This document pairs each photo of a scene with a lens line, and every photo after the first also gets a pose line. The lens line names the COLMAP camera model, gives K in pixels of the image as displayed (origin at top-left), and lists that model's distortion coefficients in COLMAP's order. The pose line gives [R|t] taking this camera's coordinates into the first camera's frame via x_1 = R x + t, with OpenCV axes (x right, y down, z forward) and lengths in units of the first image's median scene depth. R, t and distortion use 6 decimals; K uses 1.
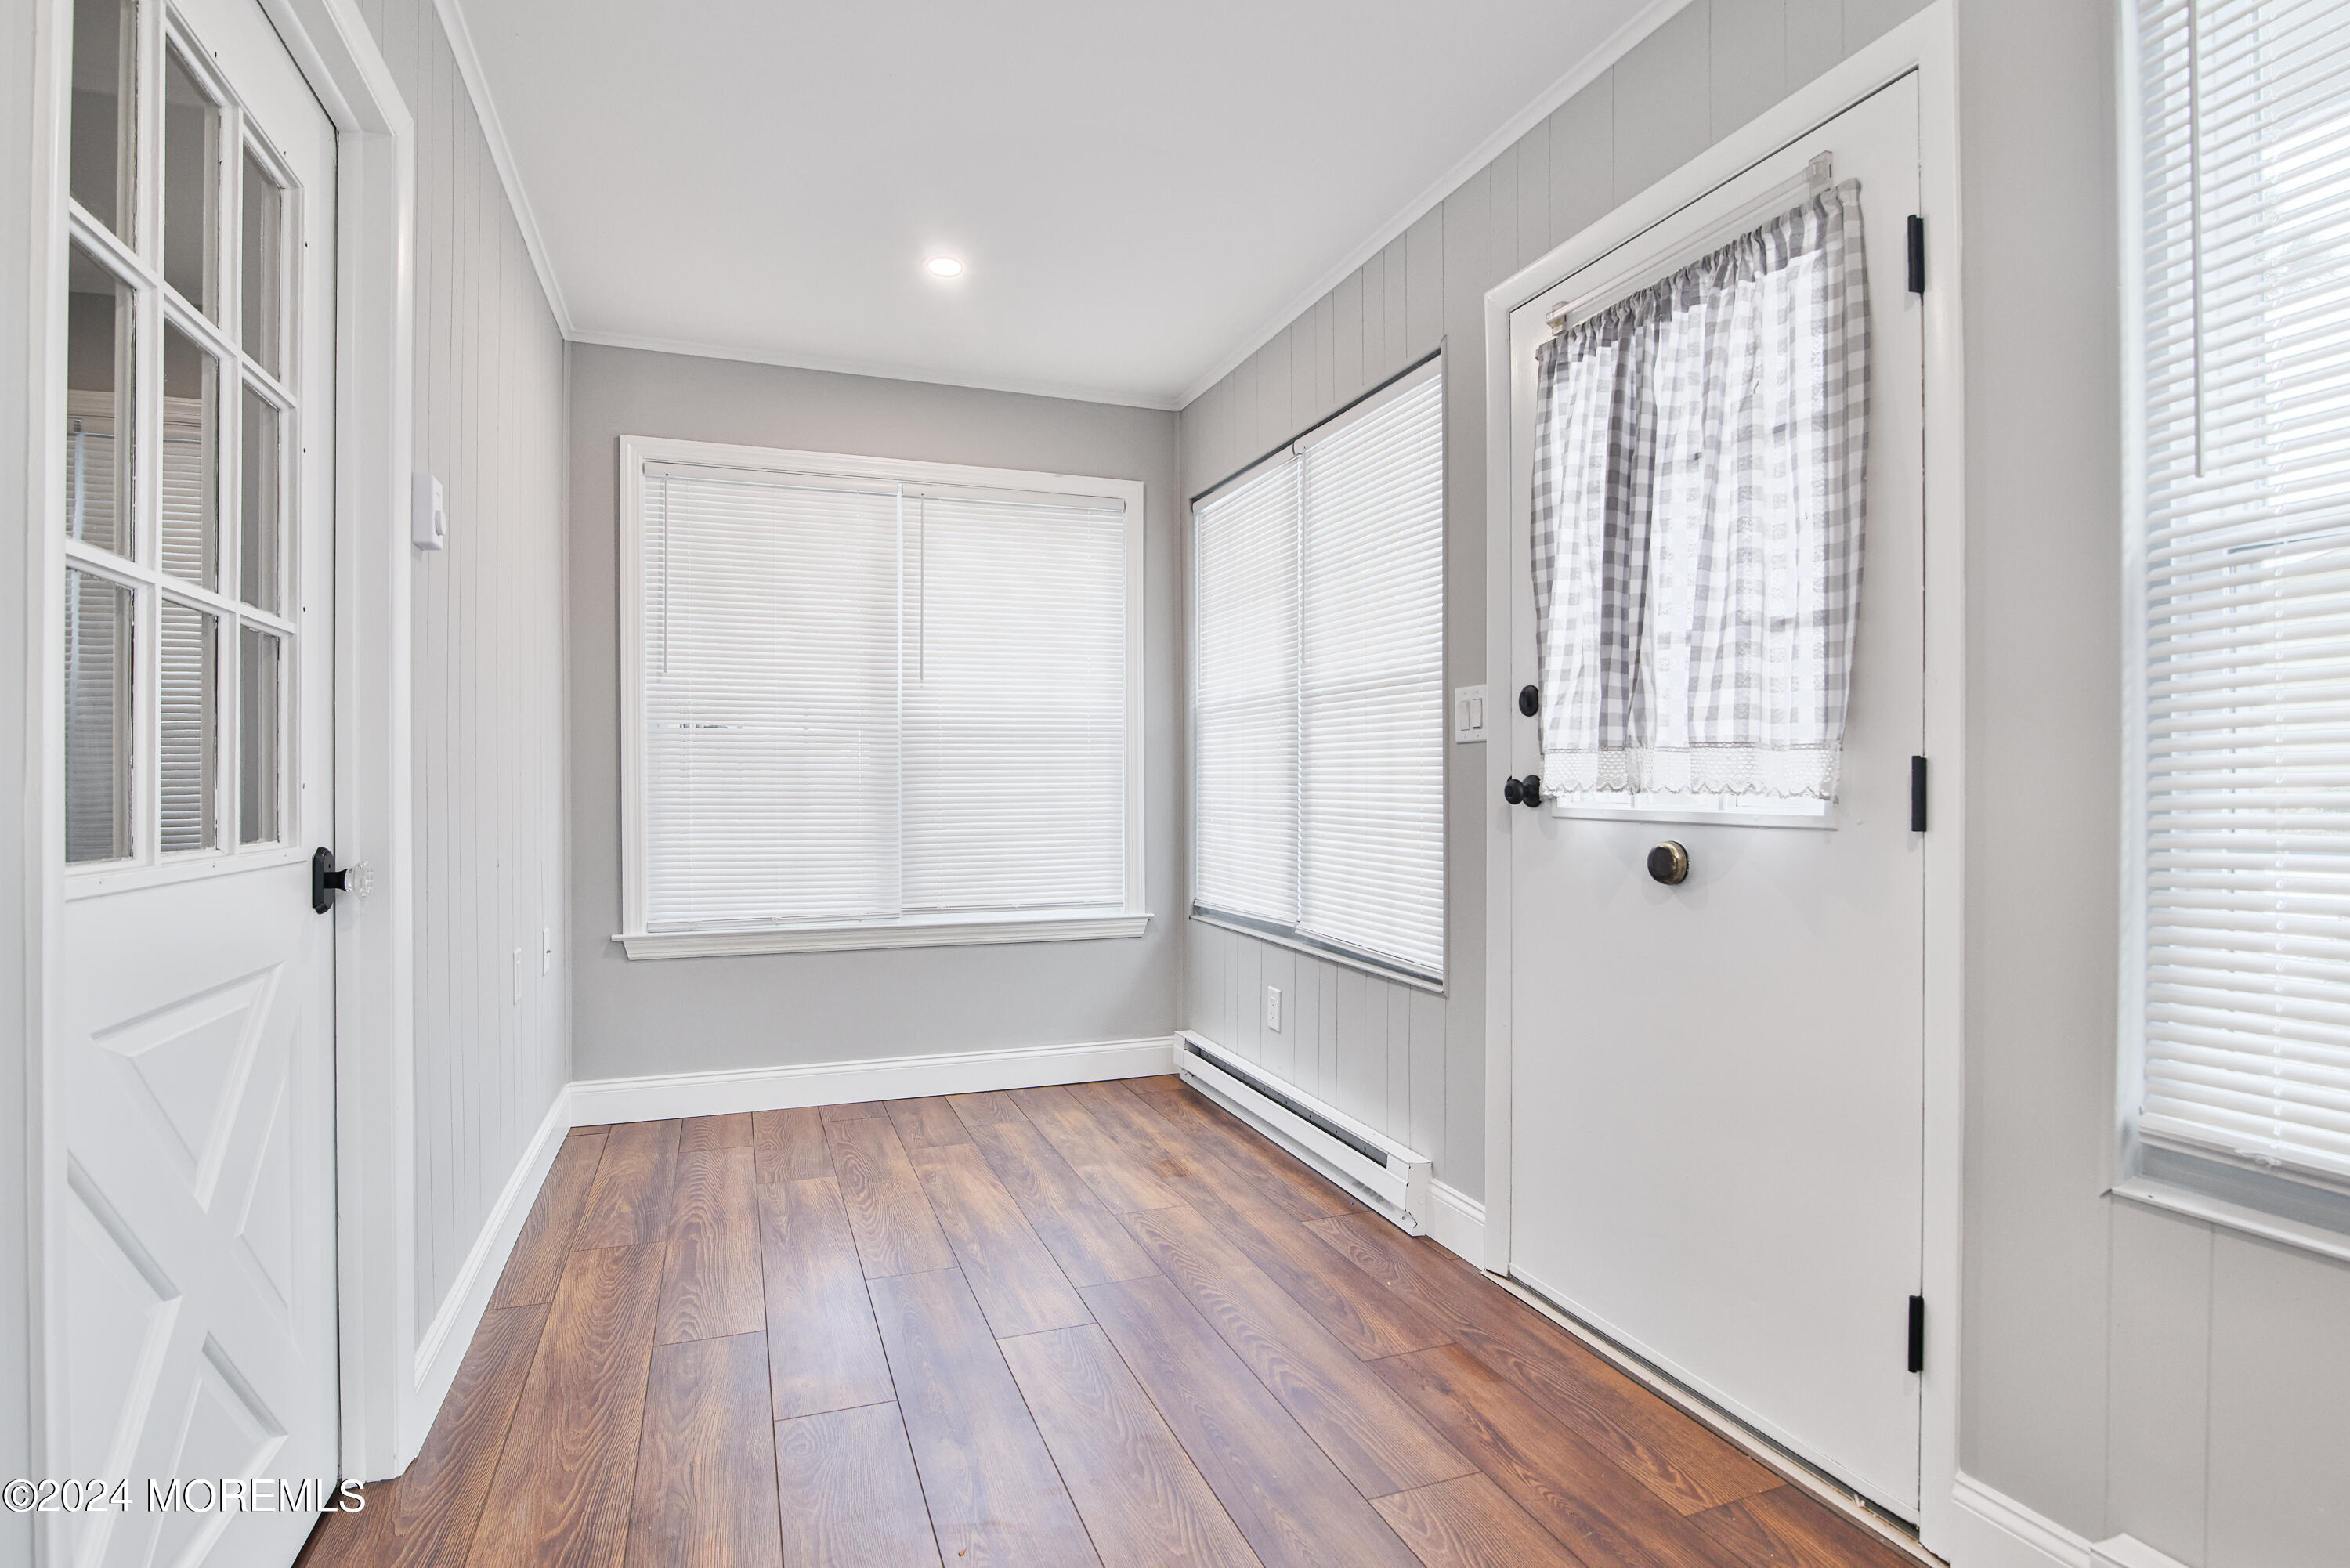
lens RADIAL K [[1155.8, 0, 1176.0], [0, 1155.8, 787.2], [0, 0, 1]] dist [-0.014793, -0.000246]
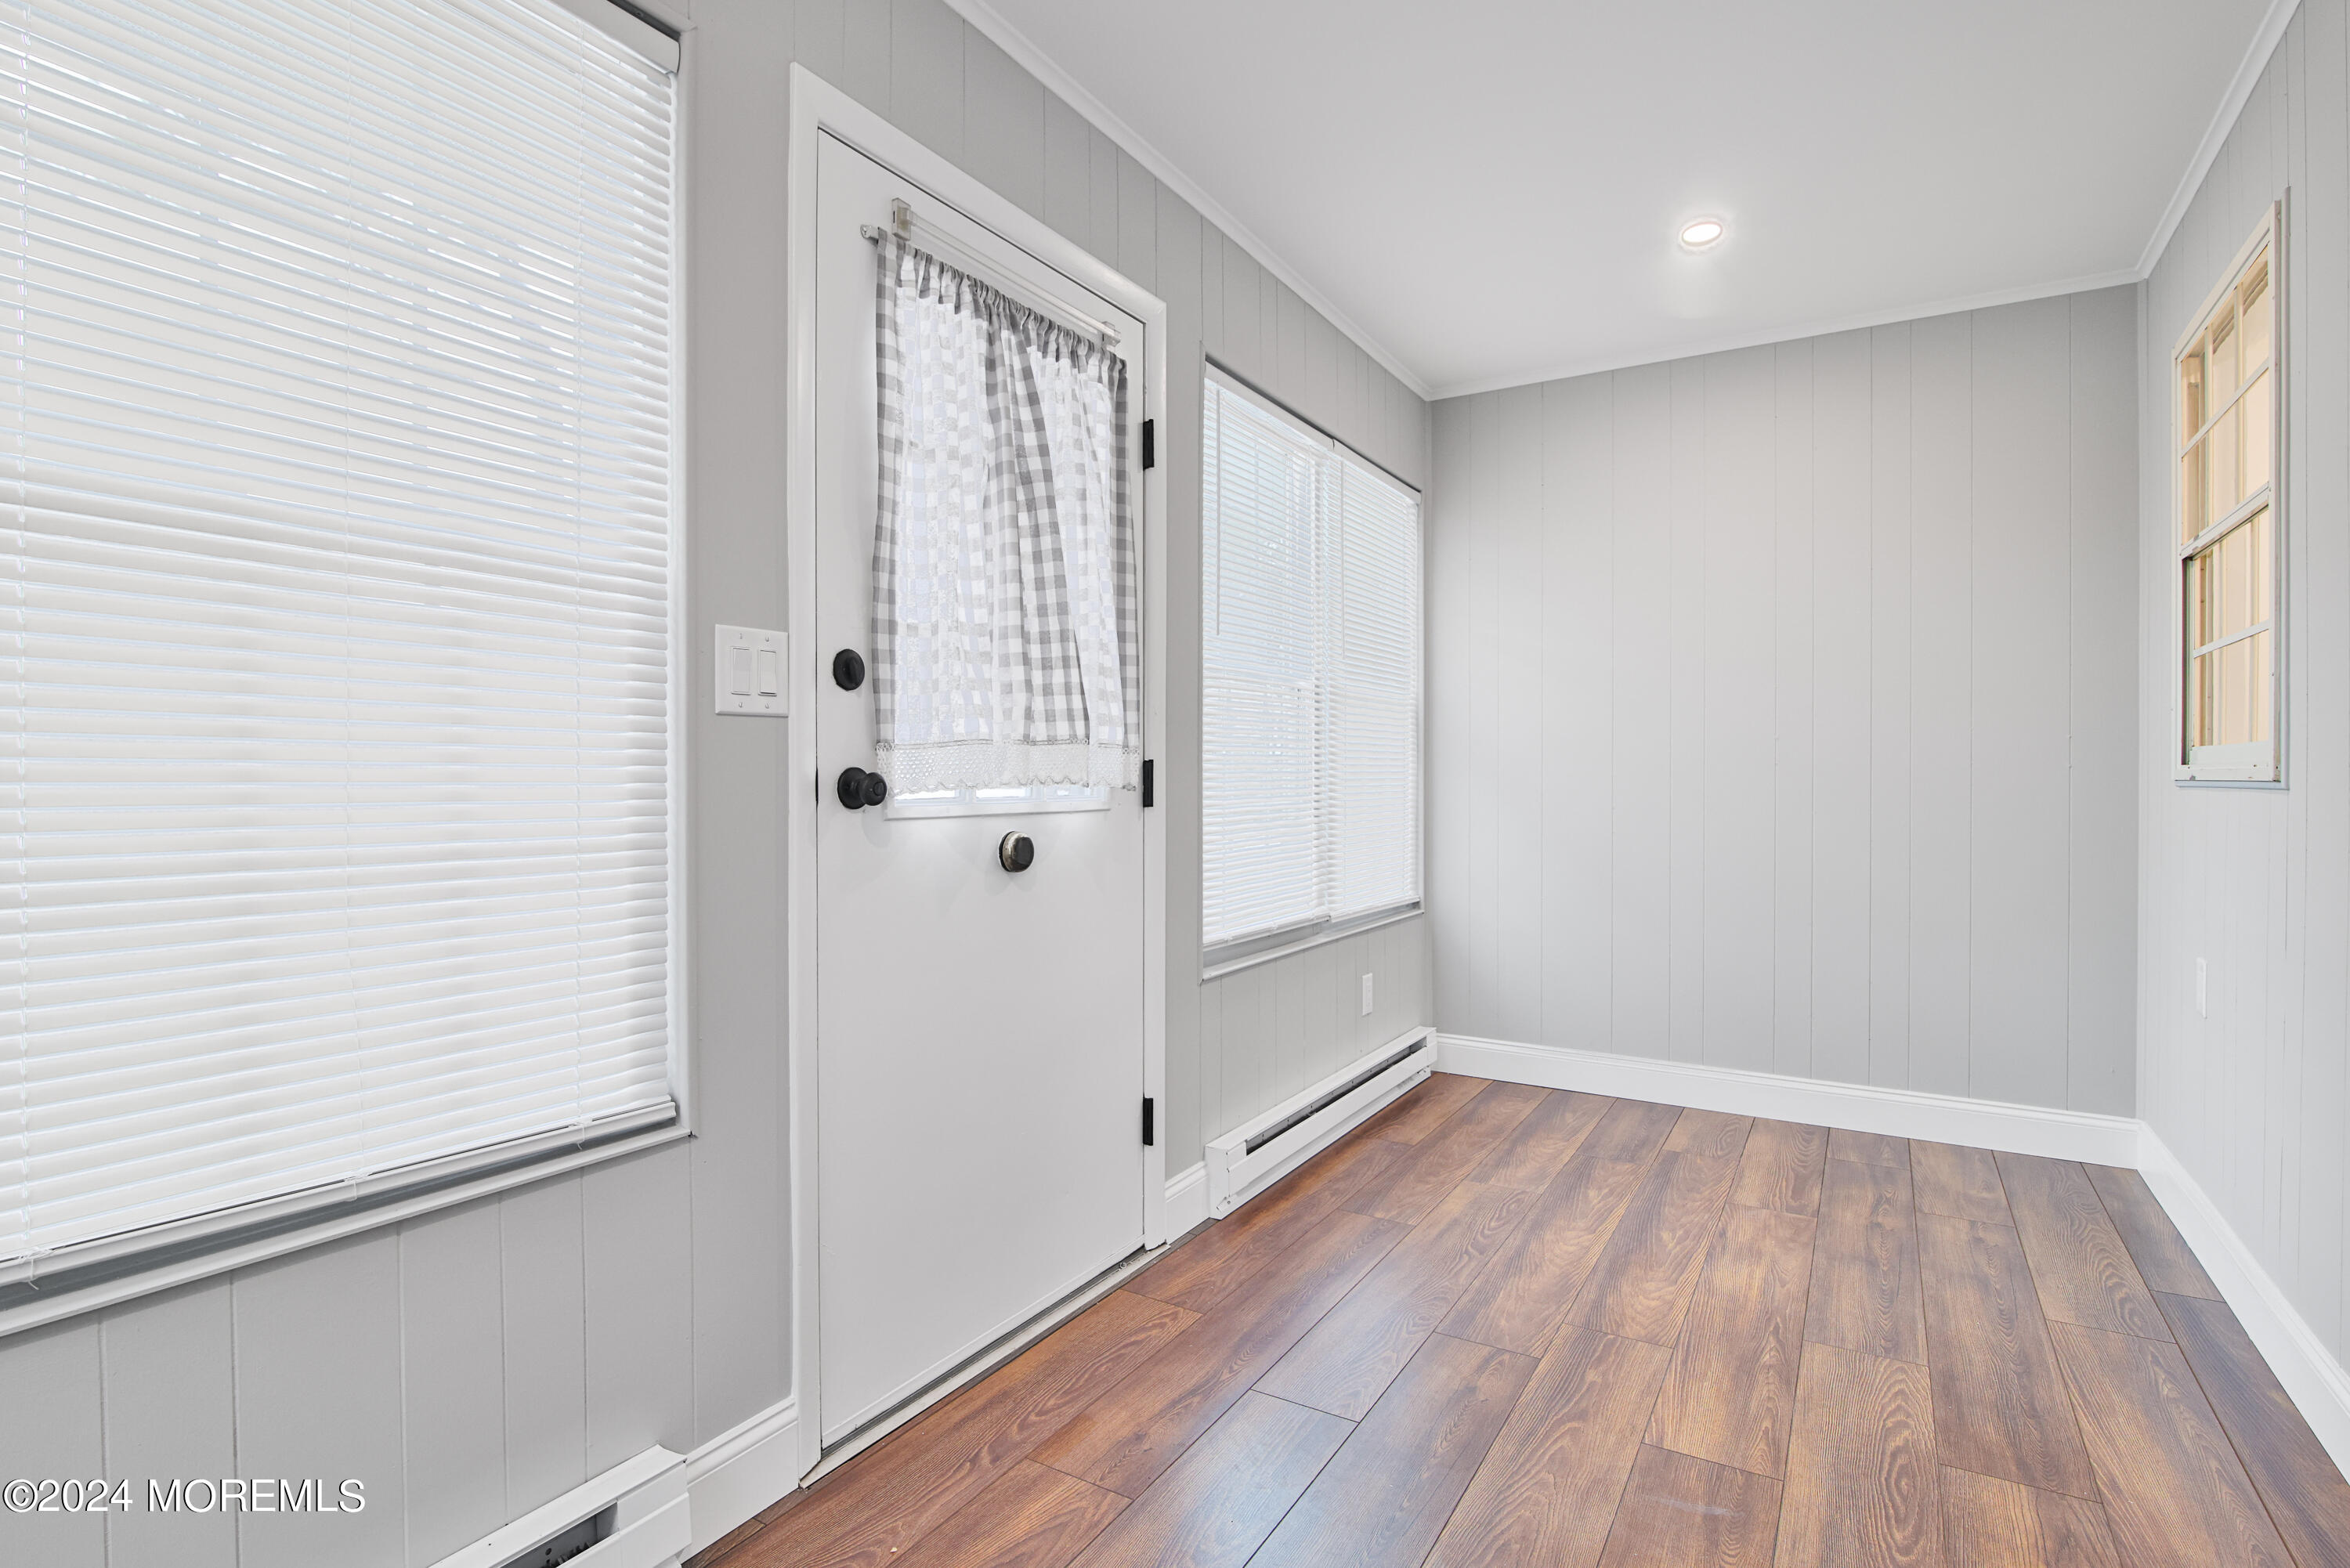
lens RADIAL K [[1155.8, 0, 1166.0], [0, 1155.8, 783.1], [0, 0, 1]] dist [-0.014793, -0.000246]
pose [[-0.603654, -0.007163, 0.797214, -0.475588], [0.003311, 0.999928, 0.011491, -0.008638], [-0.797240, 0.009576, -0.603587, 1.432600]]
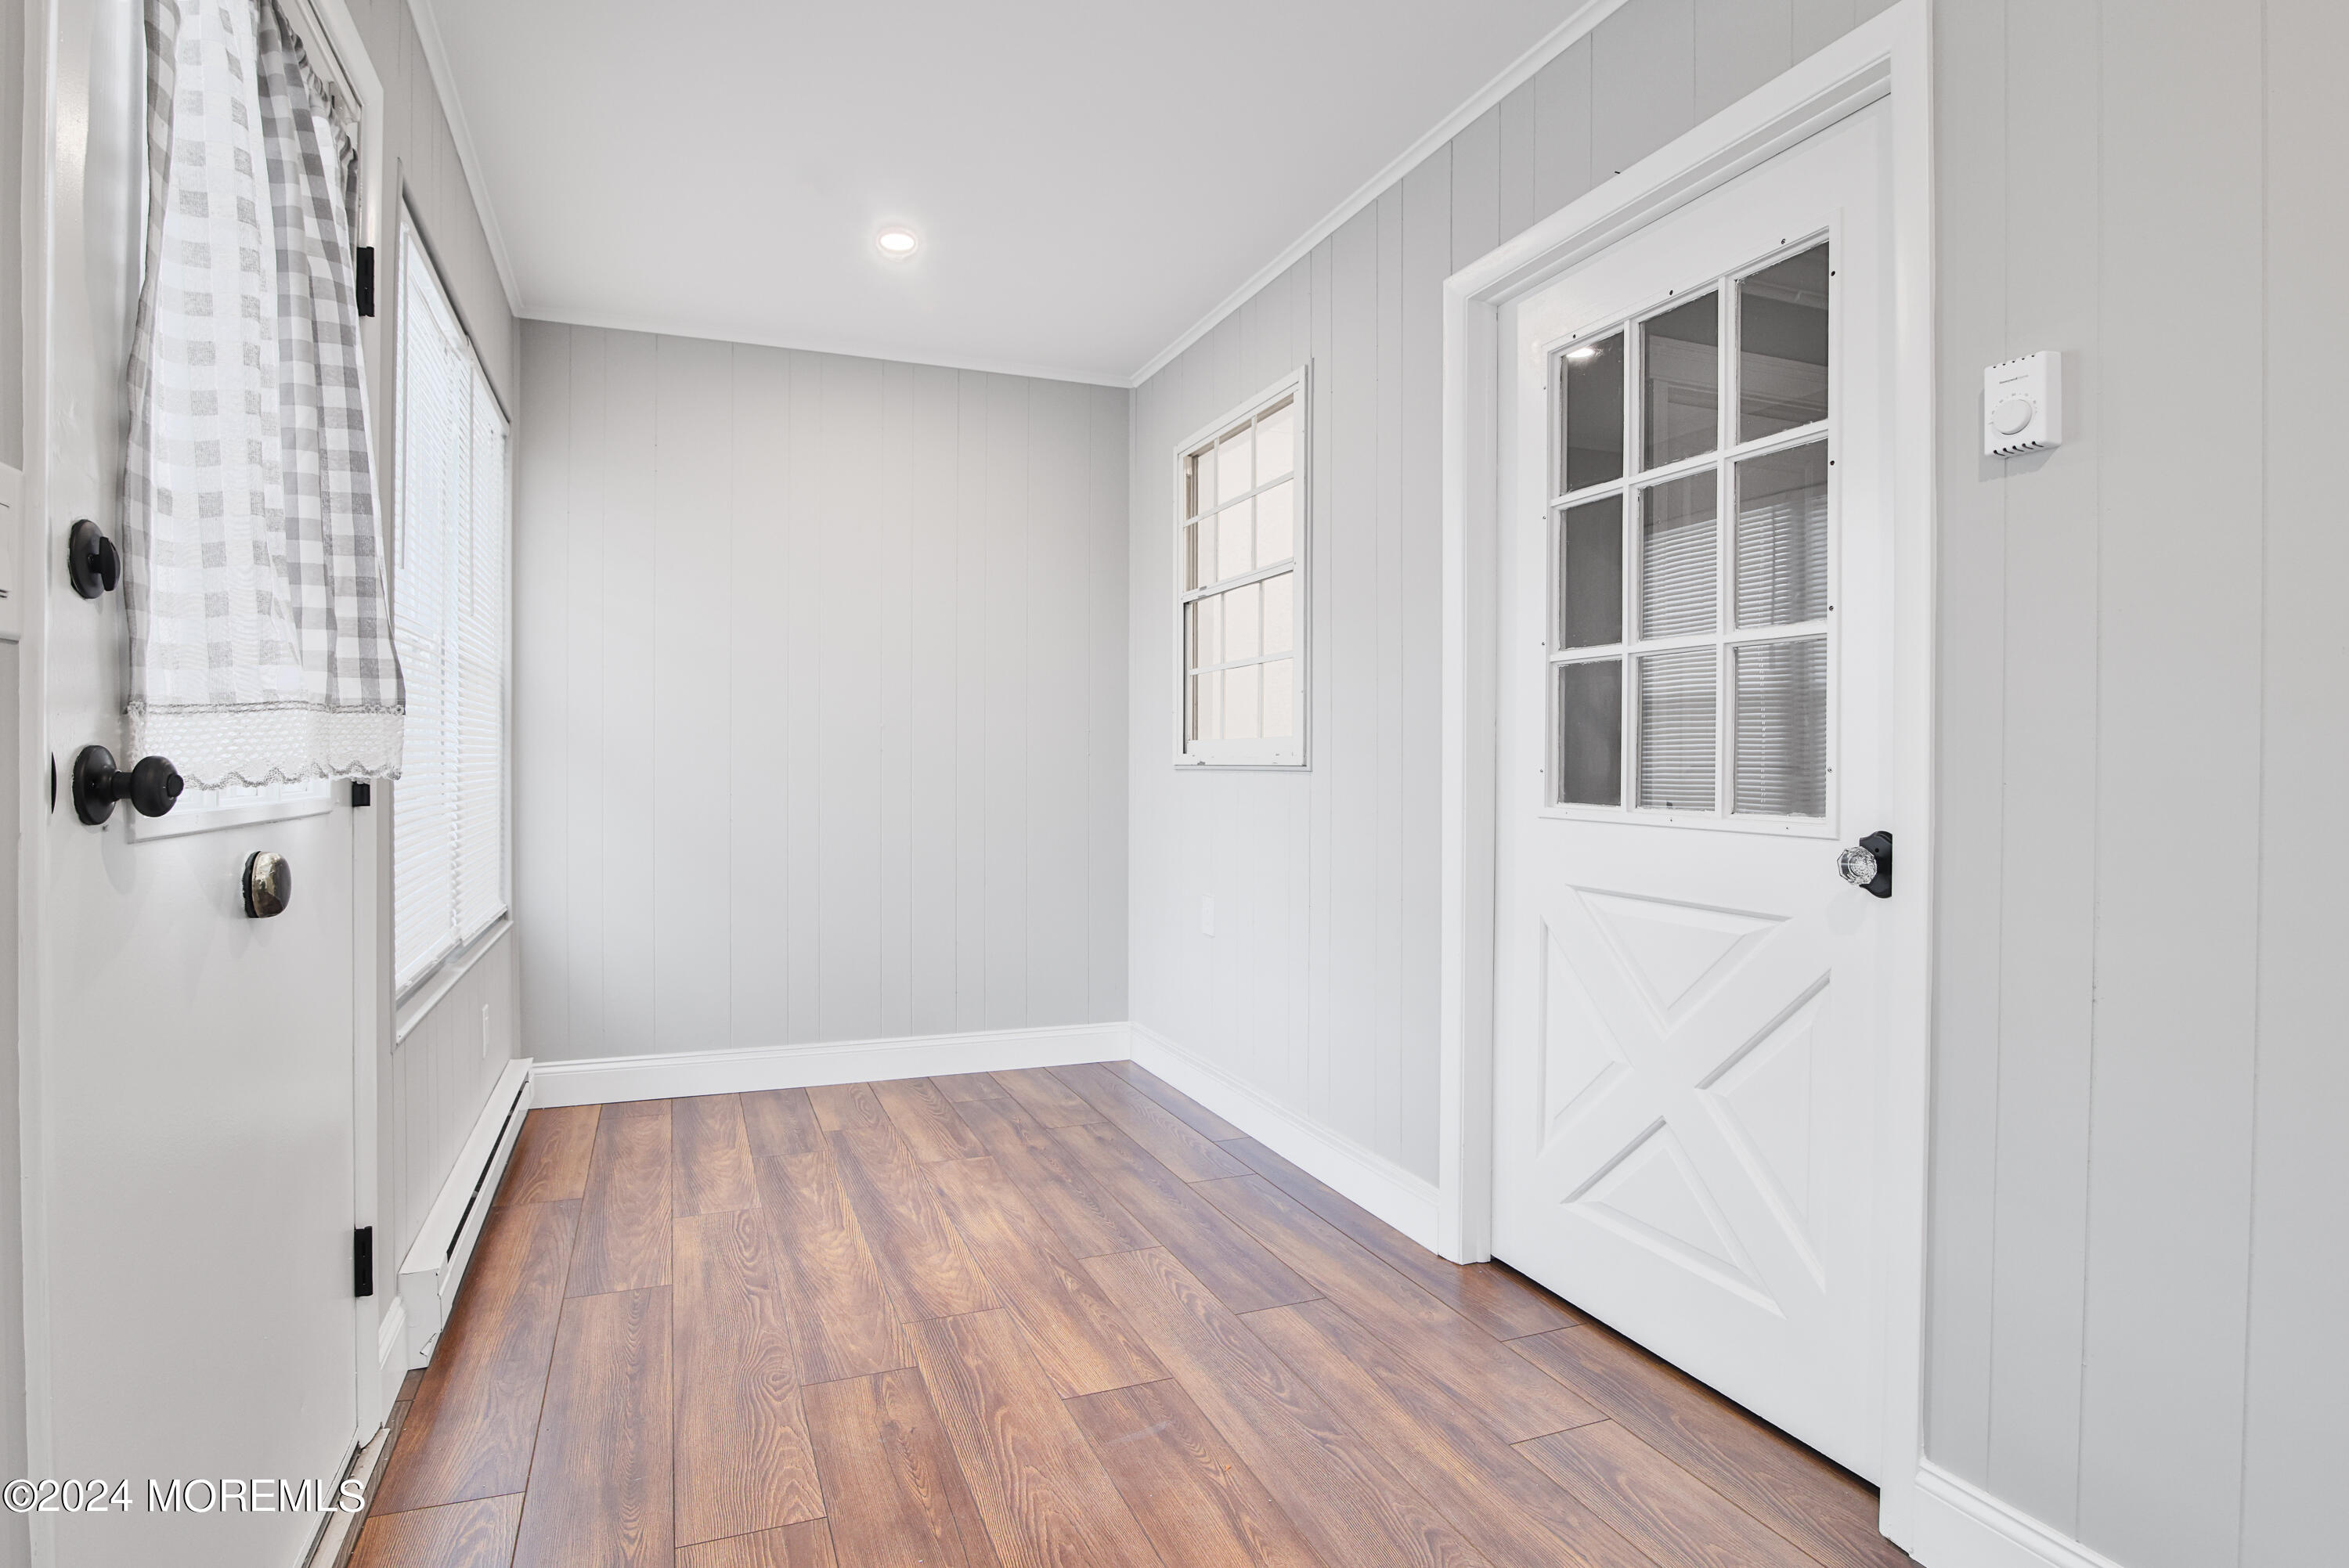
lens RADIAL K [[1155.2, 0, 1165.7], [0, 1155.2, 765.1], [0, 0, 1]] dist [-0.014793, -0.000246]
pose [[-0.999718, -0.003279, 0.023531, -0.095822], [-0.003076, 0.999958, 0.008648, -0.008600], [-0.023558, 0.008573, -0.999686, 1.532362]]
